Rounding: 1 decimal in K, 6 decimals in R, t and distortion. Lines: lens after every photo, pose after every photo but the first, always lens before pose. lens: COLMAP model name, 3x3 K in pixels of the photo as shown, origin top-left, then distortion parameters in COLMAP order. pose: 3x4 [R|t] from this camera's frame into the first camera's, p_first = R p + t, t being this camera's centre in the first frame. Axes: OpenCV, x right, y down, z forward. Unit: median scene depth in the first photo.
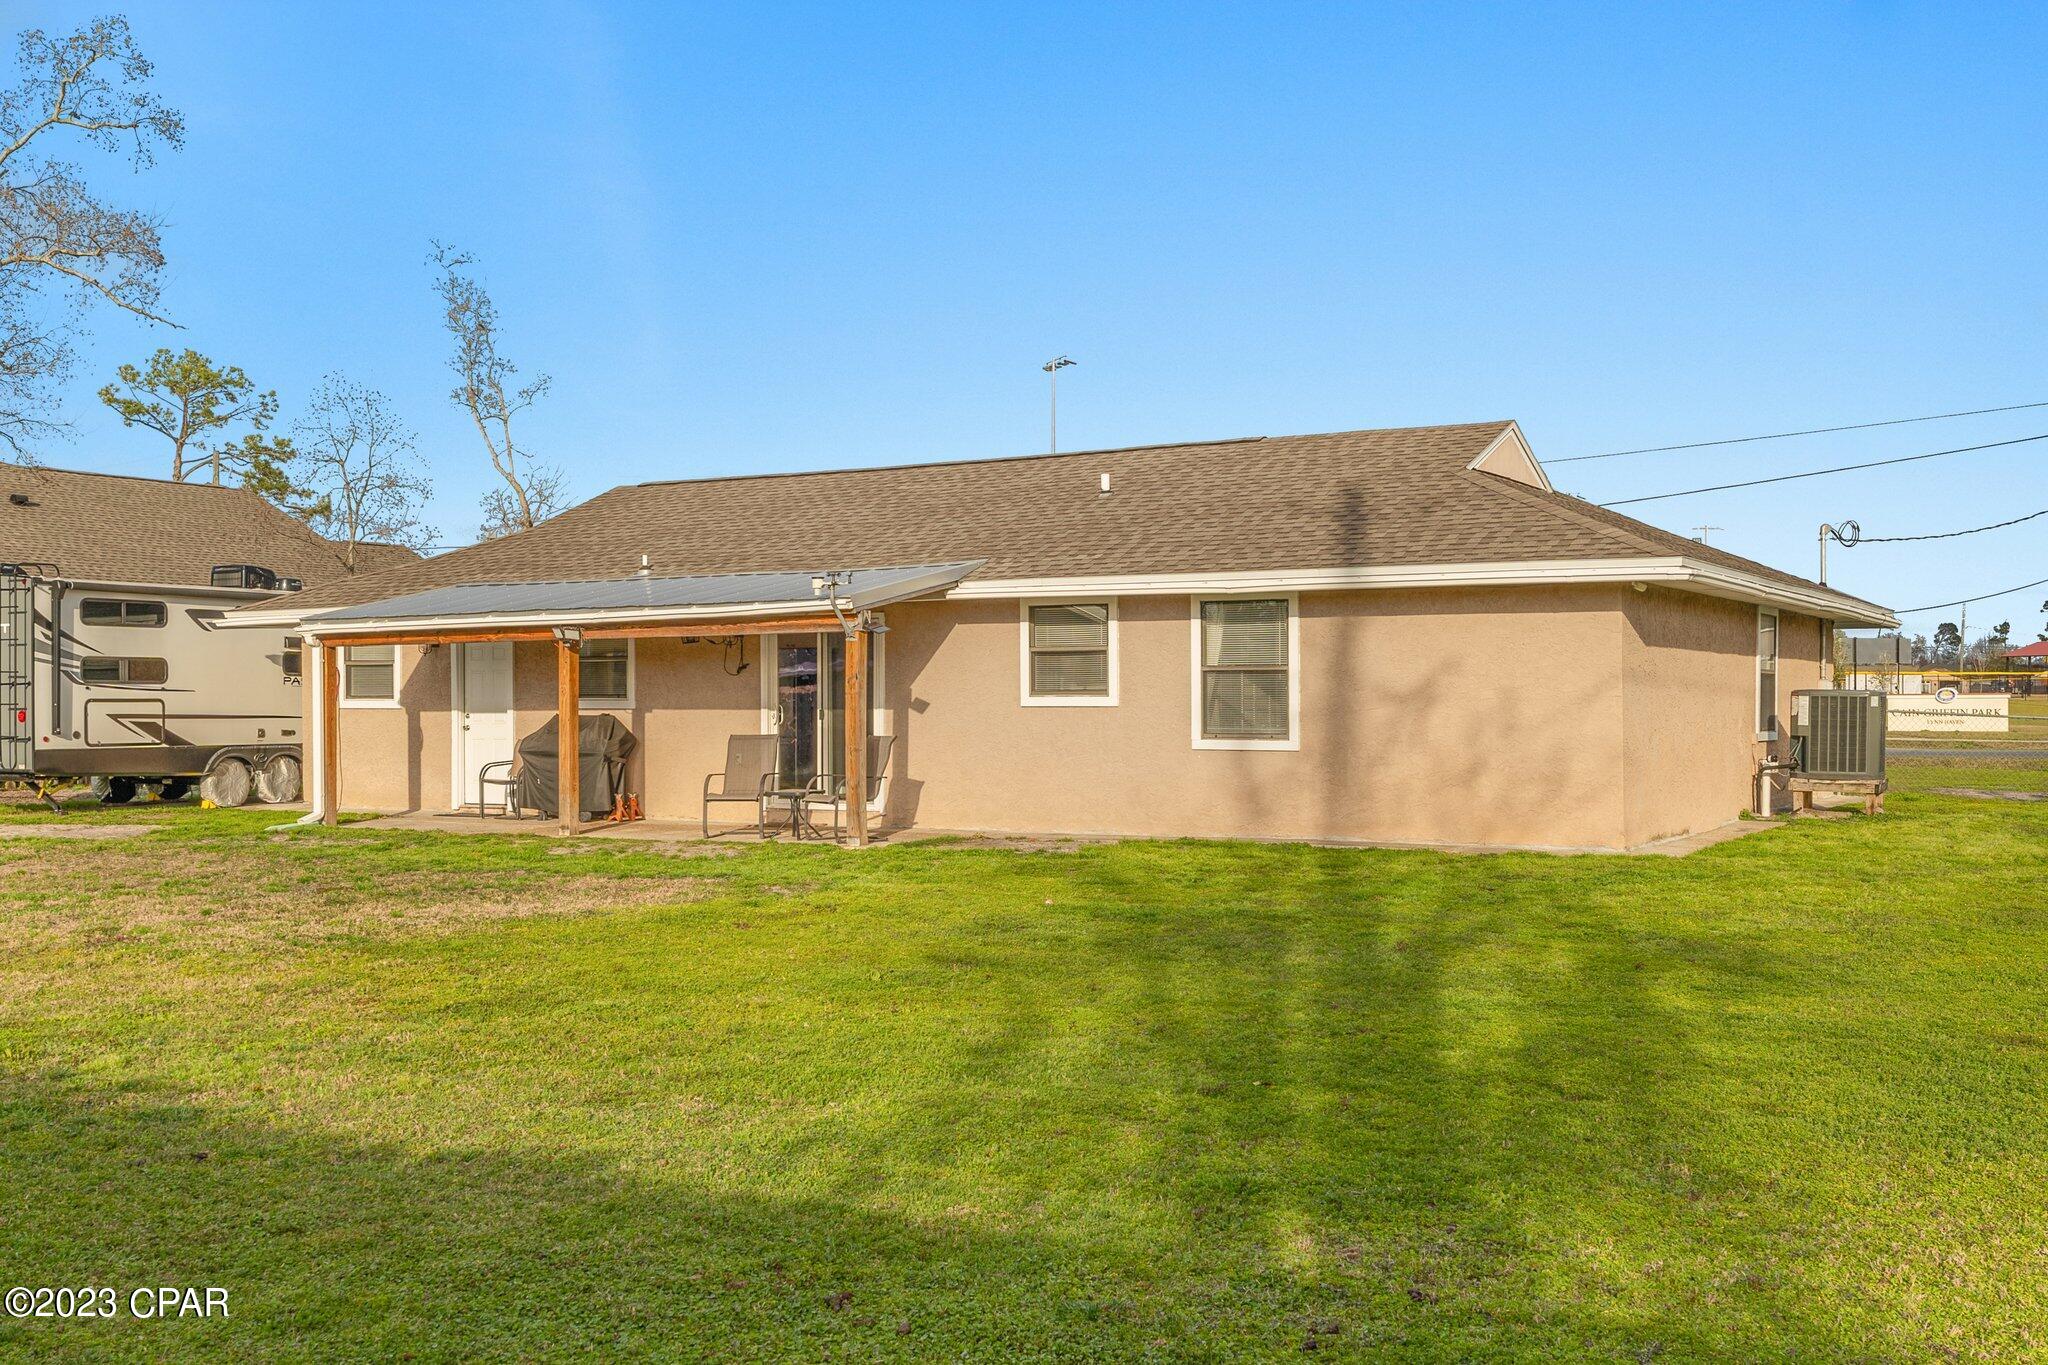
lens RADIAL K [[2102.9, 0, 1021.0], [0, 2102.9, 692.2], [0, 0, 1]] dist [0.013257, 0.000000]
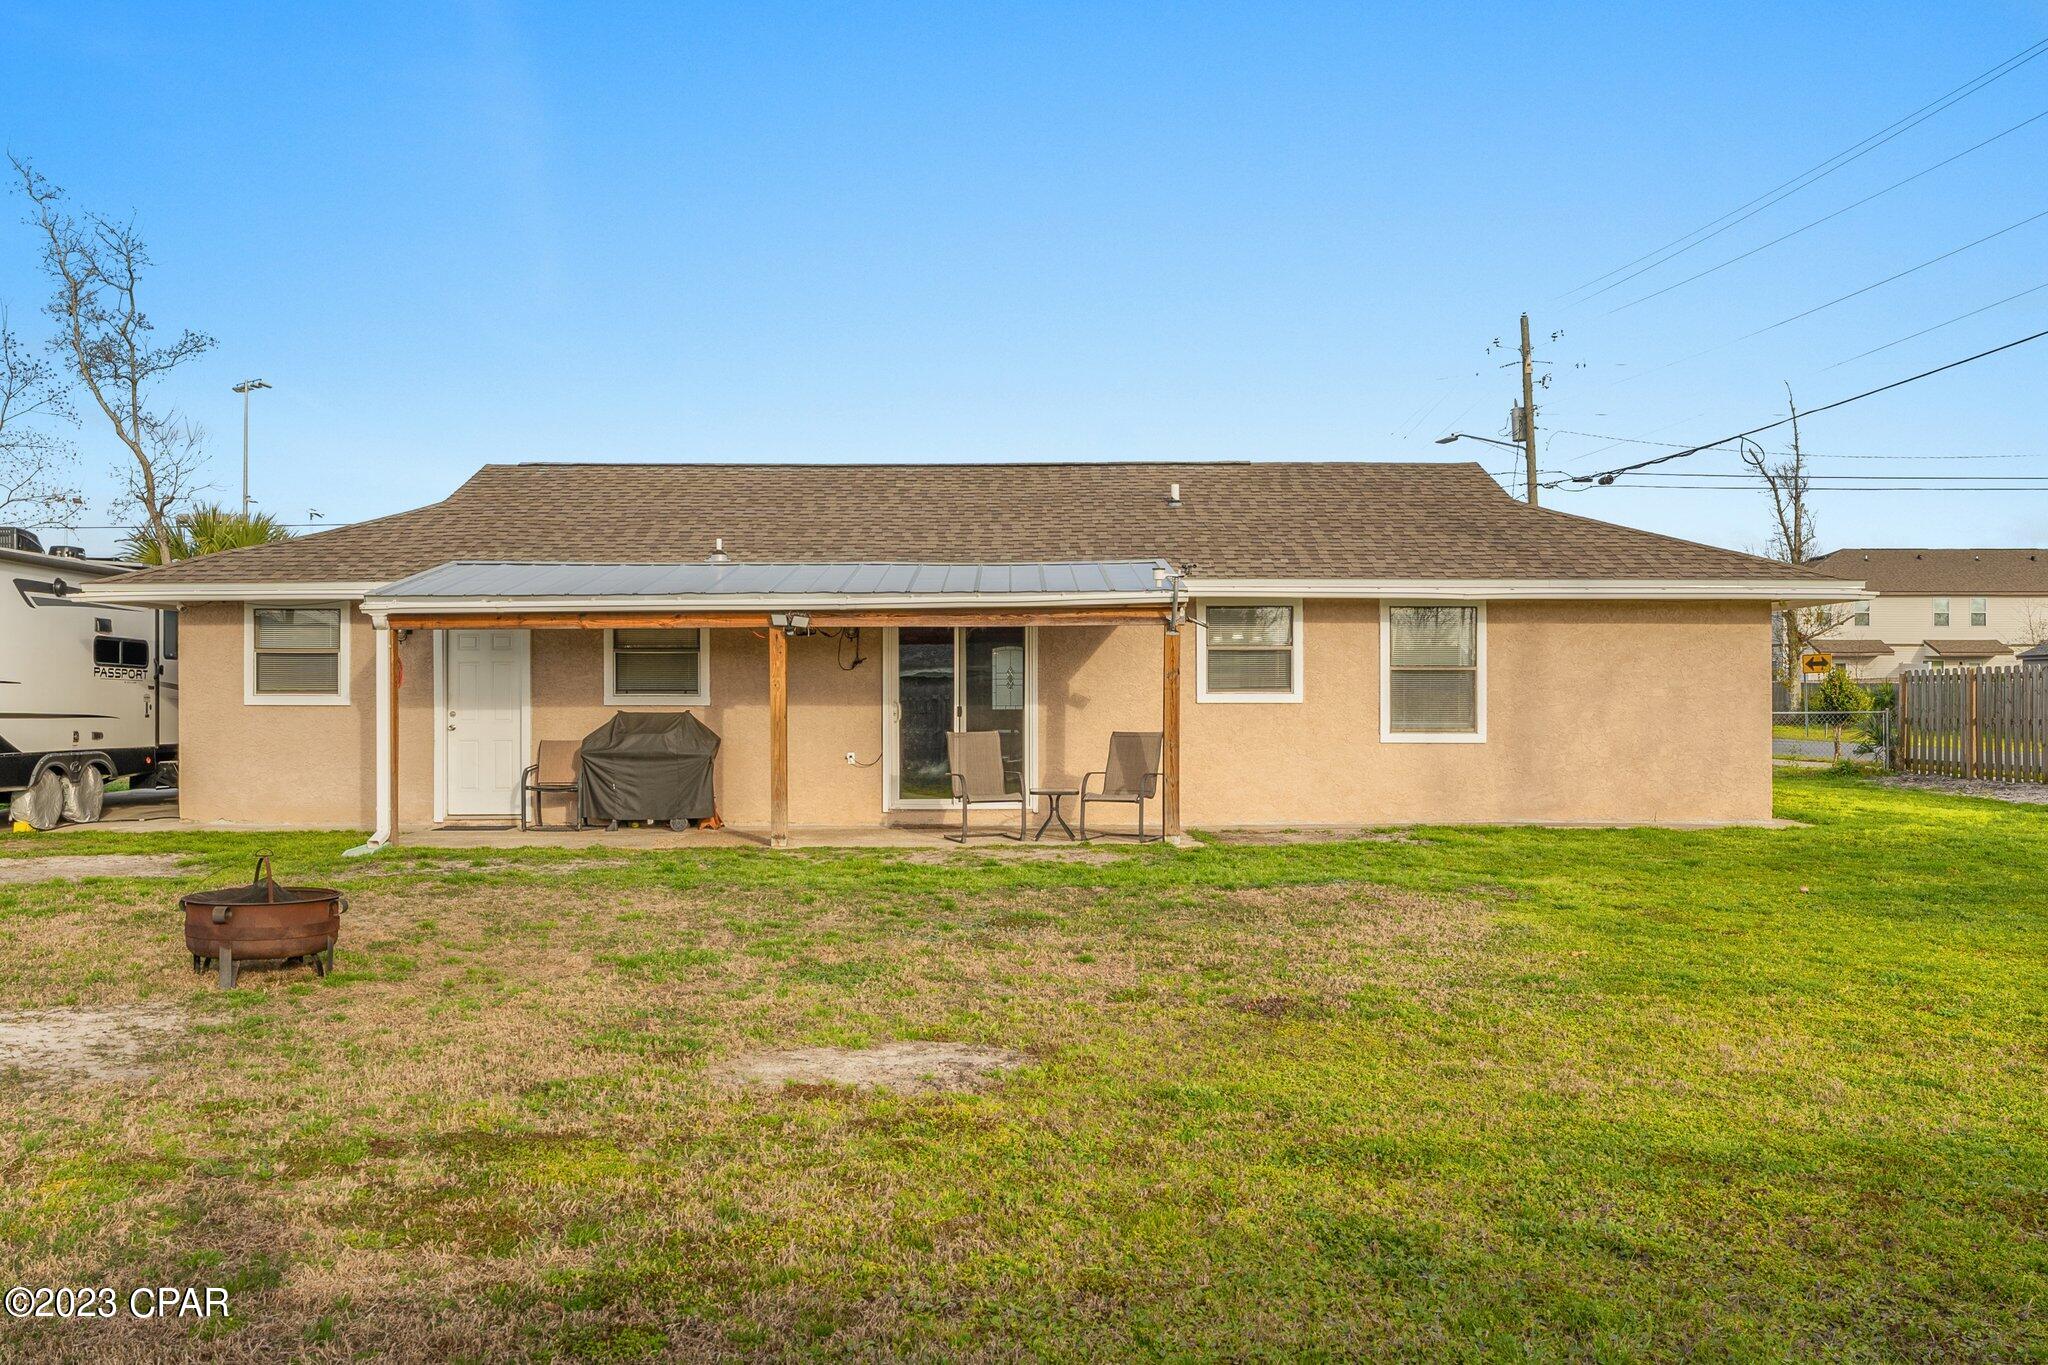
lens RADIAL K [[1684.4, 0, 1027.3], [0, 1684.4, 690.2], [0, 0, 1]] dist [0.013346, 0.009298]
pose [[0.857322, 0.004439, 0.514761, -0.425522], [-0.003342, 0.999990, -0.003058, 0.002943], [-0.514769, 0.000901, 0.857328, 0.285009]]
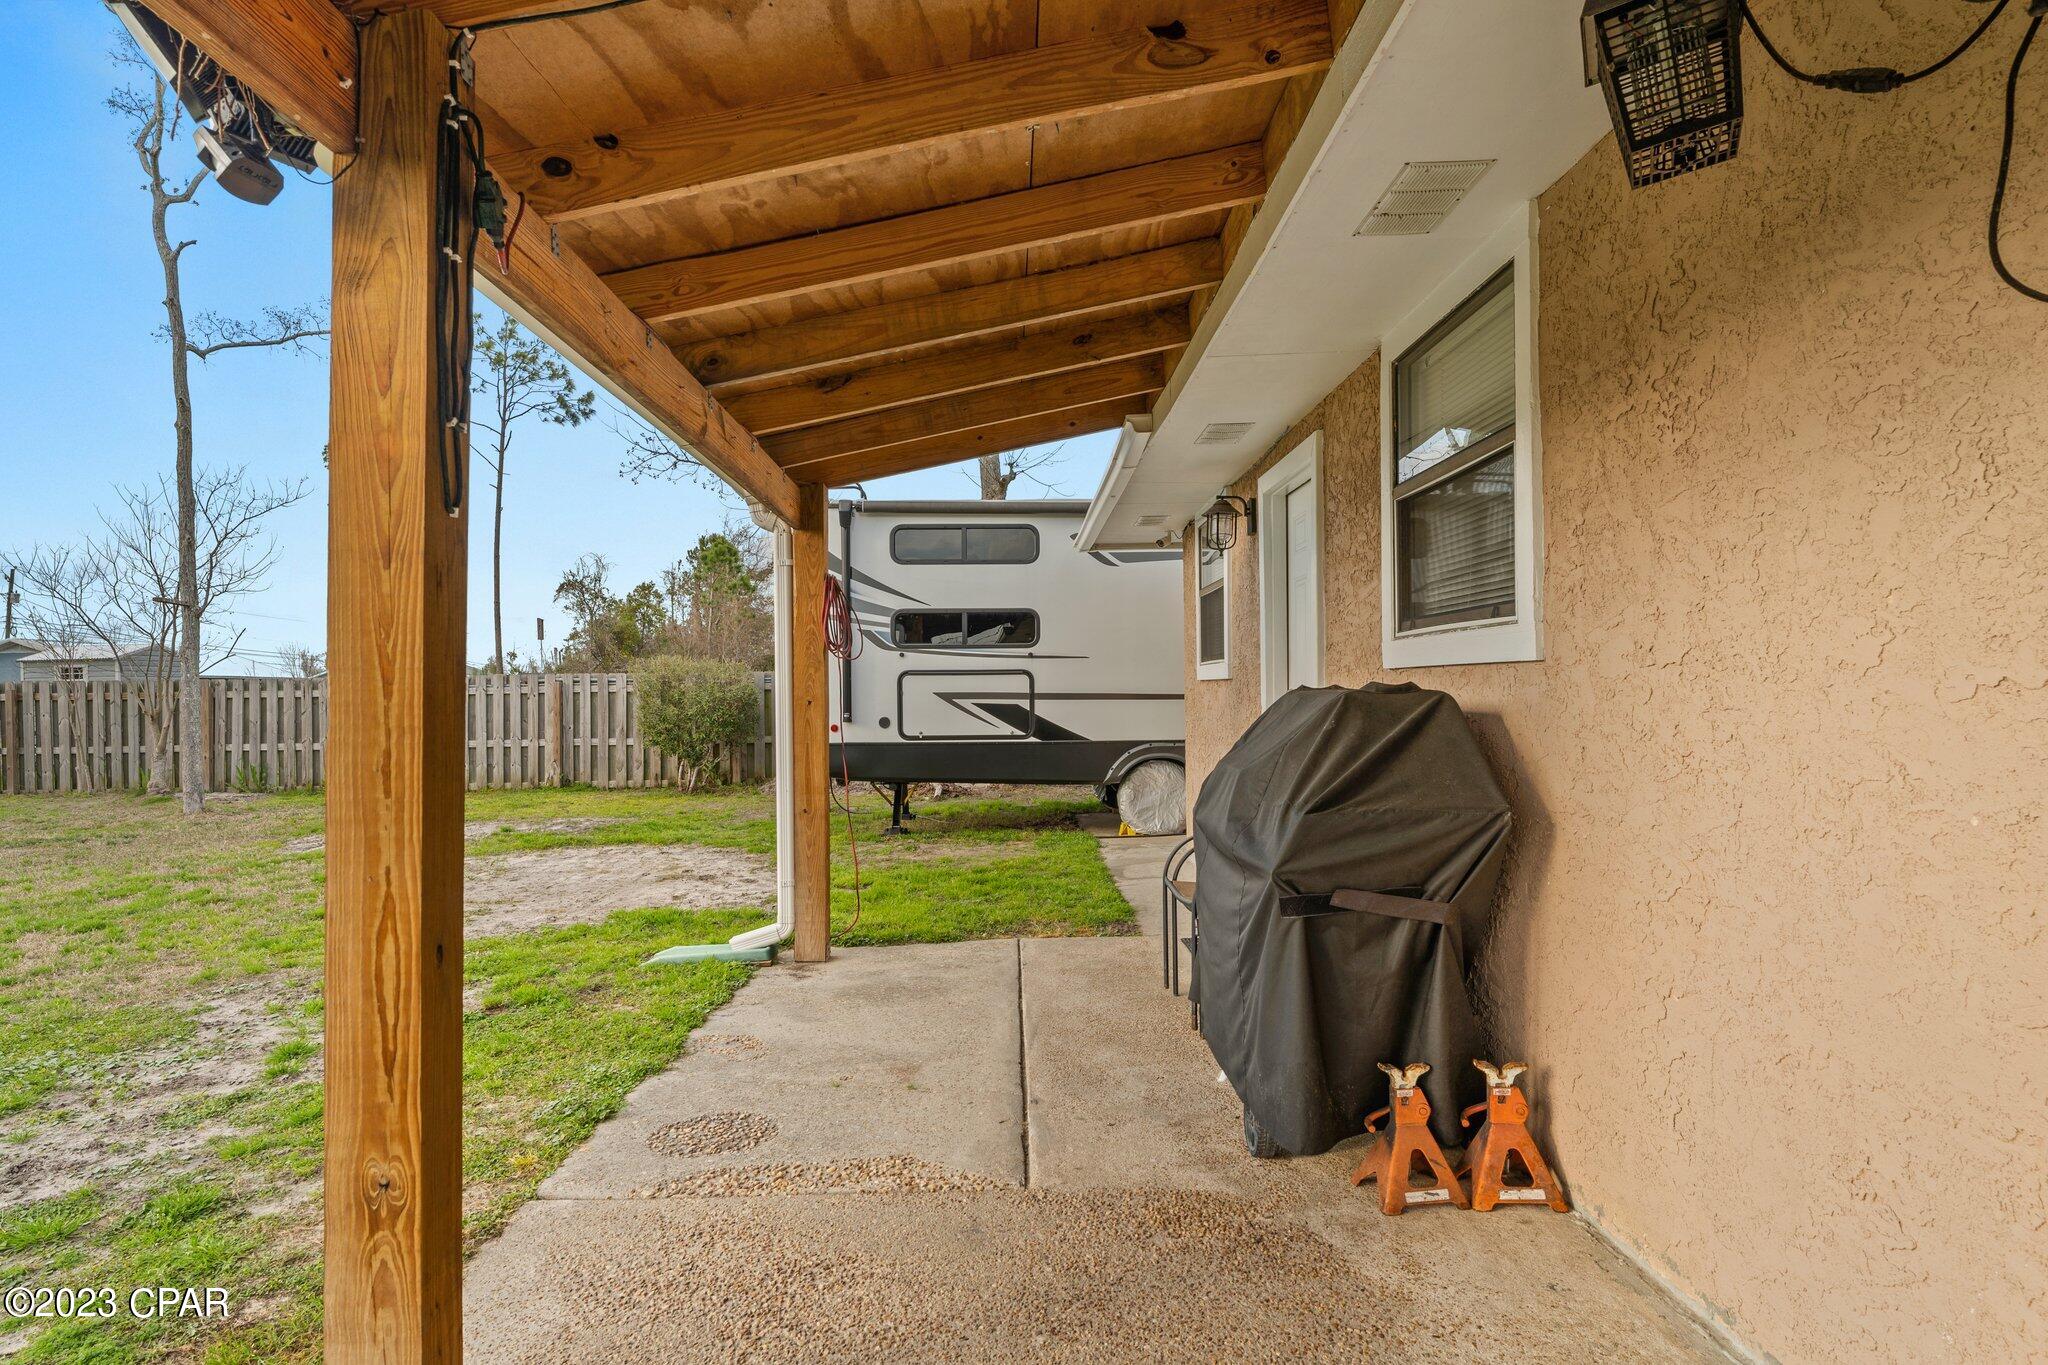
lens RADIAL K [[1125.1, 0, 1027.5], [0, 1125.1, 686.2], [0, 0, 1]] dist [0.004180, 0.000331]
pose [[0.520268, -0.006506, -0.853978, -0.111138], [0.009757, 0.999951, -0.001674, 0.009522], [0.853947, -0.007461, 0.520306, 0.863962]]
